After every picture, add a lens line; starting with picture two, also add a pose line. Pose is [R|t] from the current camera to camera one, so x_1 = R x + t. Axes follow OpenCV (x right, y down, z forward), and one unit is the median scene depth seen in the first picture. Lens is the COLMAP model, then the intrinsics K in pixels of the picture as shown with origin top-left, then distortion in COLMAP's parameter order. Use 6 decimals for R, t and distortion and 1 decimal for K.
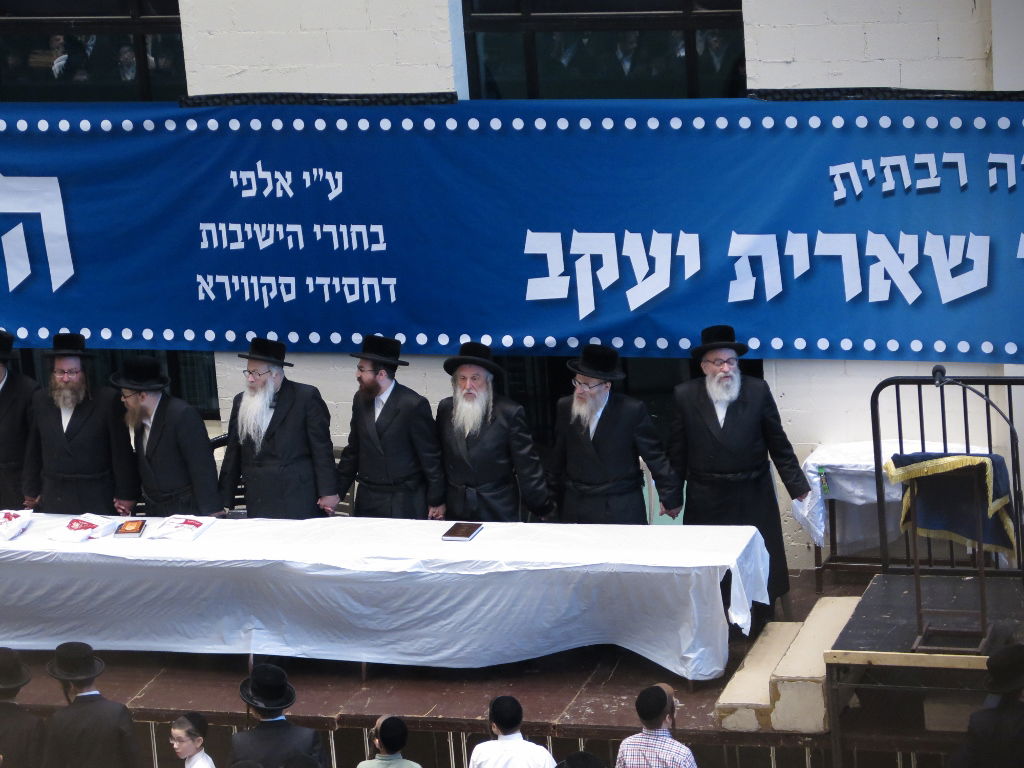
lens RADIAL K [[4242.6, 0, 479.6], [0, 4242.6, 319.5], [0, 0, 1]] dist [0.279973, 4.550273]
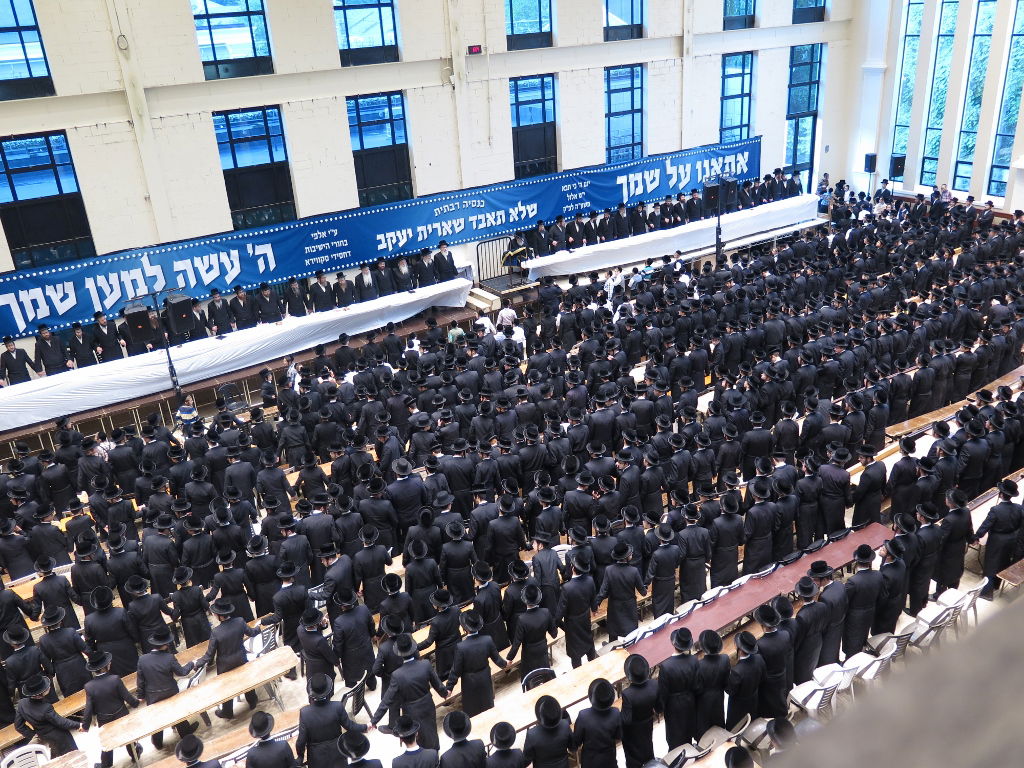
lens RADIAL K [[907.7, 0, 512.0], [0, 907.7, 384.0], [0, 0, 1]] dist [-0.011104, -0.002675]
pose [[0.627961, -0.267677, 0.730763, -0.689216], [0.216216, 0.962028, 0.166590, 0.003305], [-0.747606, 0.053391, 0.661992, 0.239762]]
